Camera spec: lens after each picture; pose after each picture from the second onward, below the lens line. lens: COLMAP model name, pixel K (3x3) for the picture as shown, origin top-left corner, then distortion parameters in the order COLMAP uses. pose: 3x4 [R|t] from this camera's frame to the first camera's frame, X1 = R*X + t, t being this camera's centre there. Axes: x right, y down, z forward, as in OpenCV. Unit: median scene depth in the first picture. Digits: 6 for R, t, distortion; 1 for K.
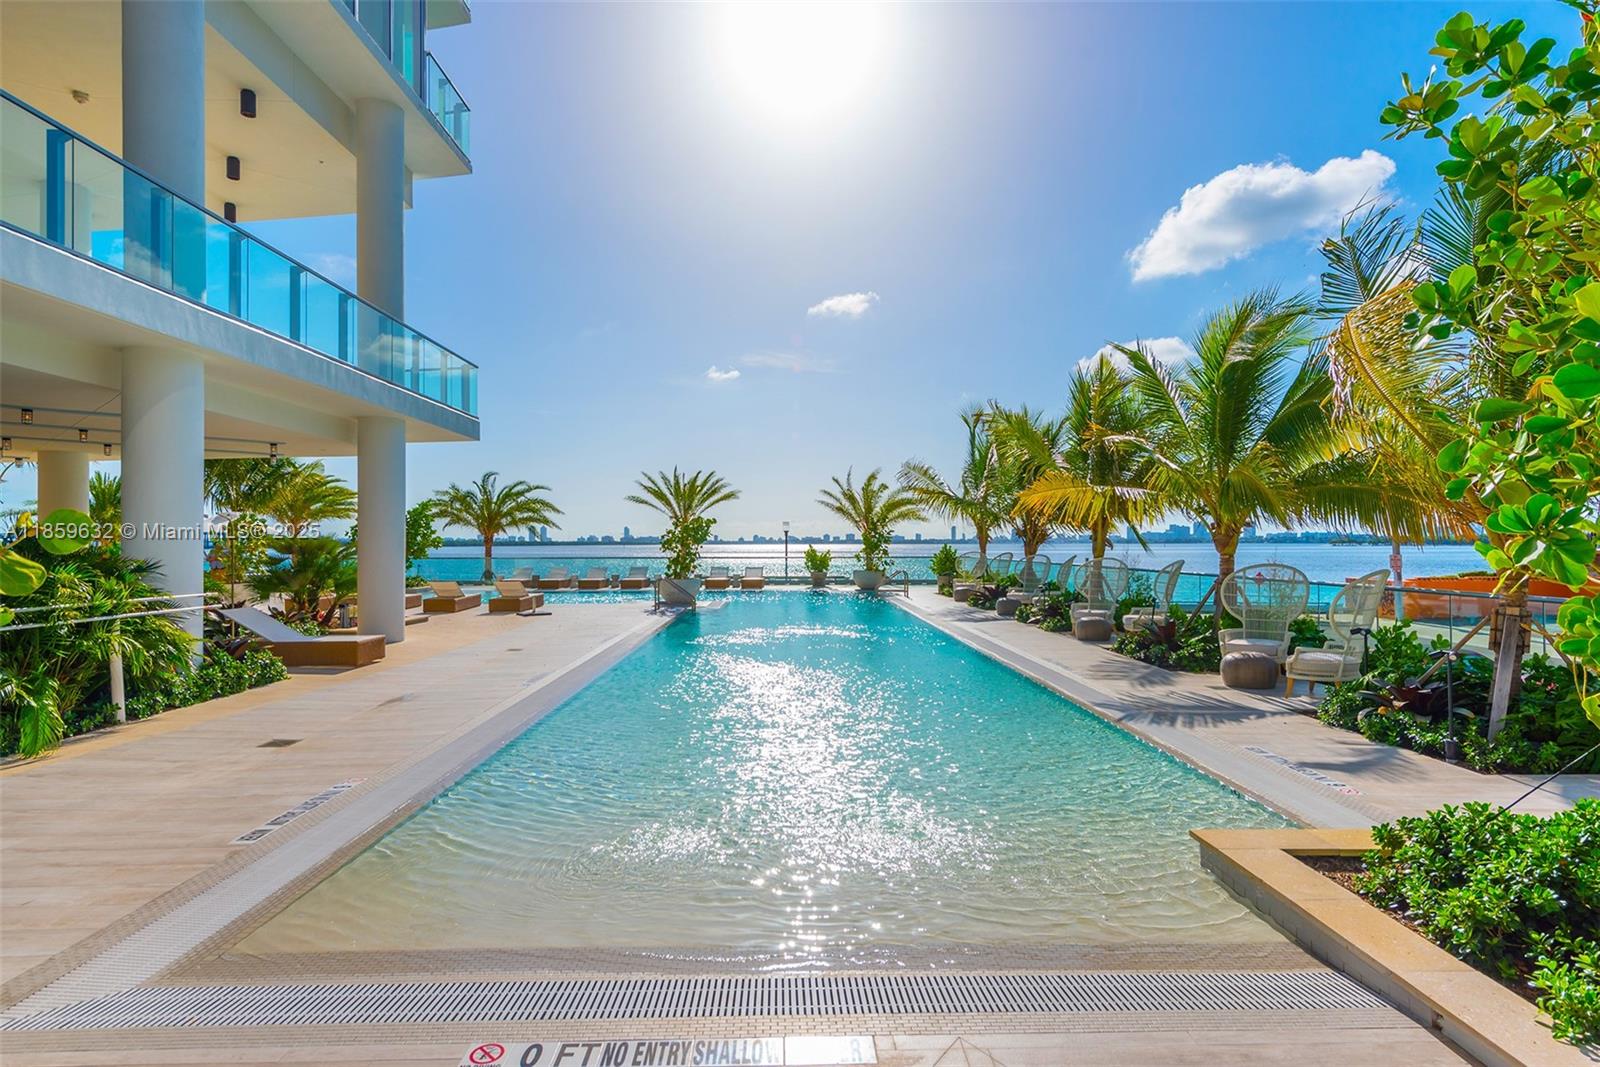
lens RADIAL K [[854.0, 0, 802.1], [0, 854.0, 542.8], [0, 0, 1]] dist [0.006486, 0.001096]
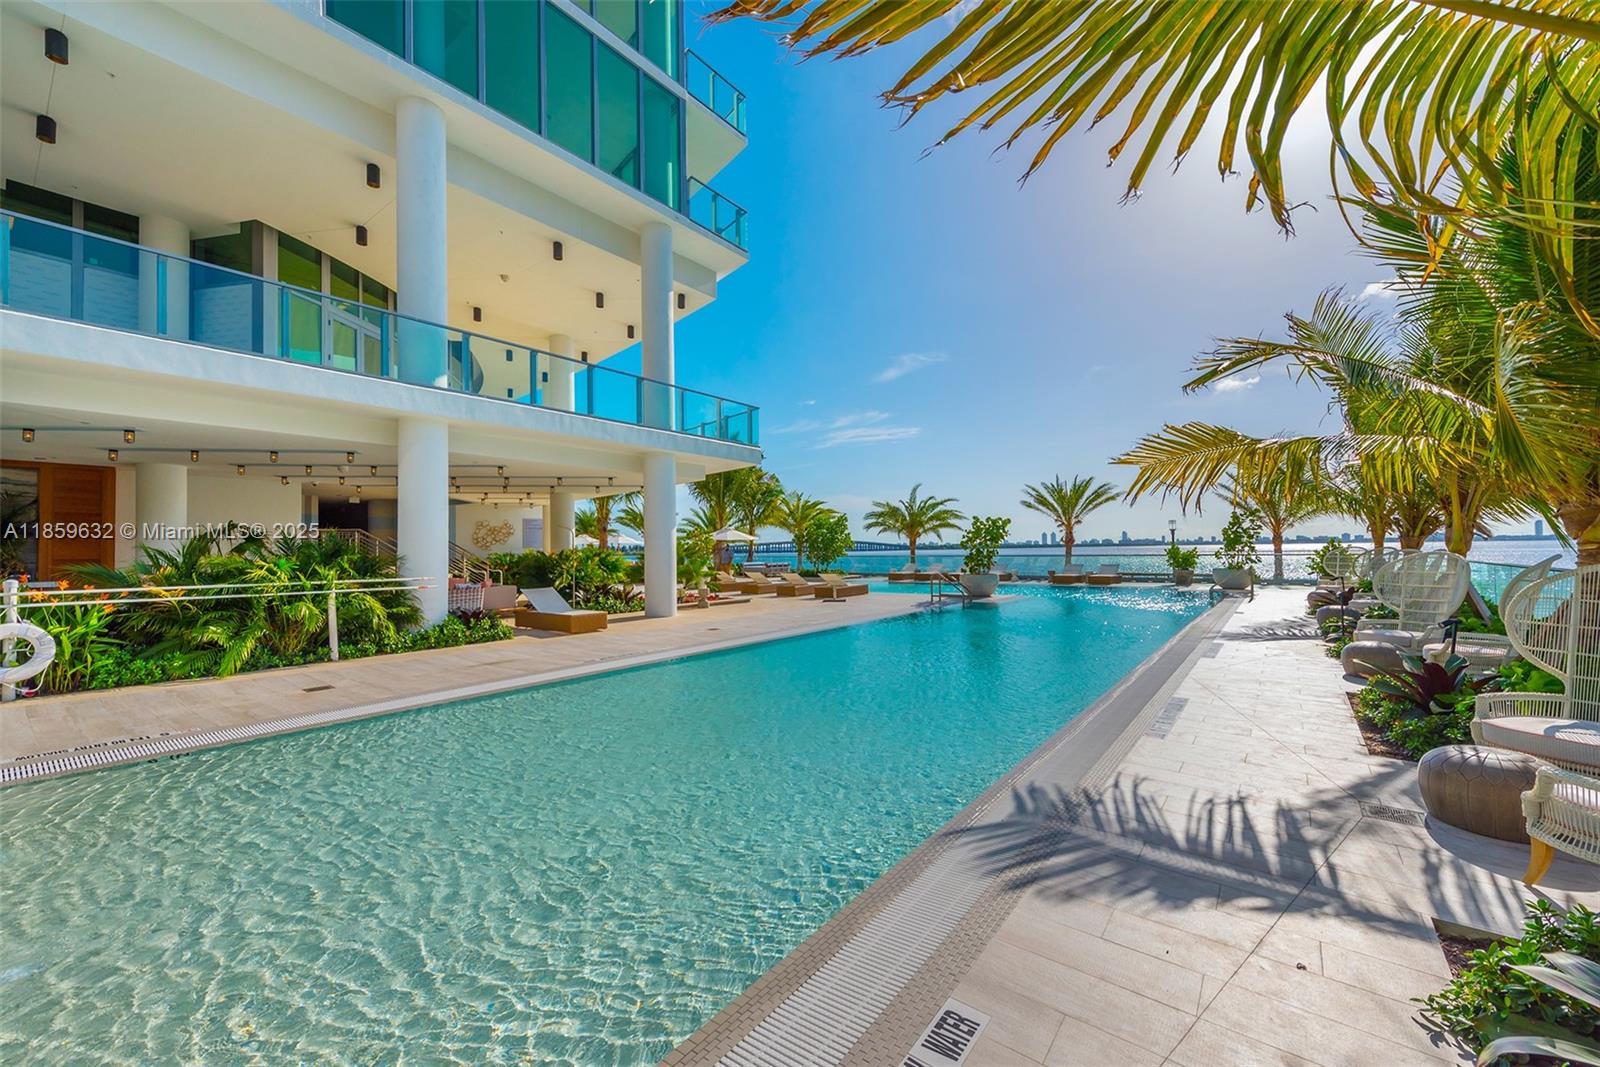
lens RADIAL K [[656.2, 0, 804.5], [0, 656.2, 527.1], [0, 0, 1]] dist [-0.000112, 0.000023]
pose [[0.789041, -0.034926, -0.613347, 0.138164], [0.015530, 0.999198, -0.036918, 0.006317], [0.614144, 0.019605, 0.788951, 0.134501]]
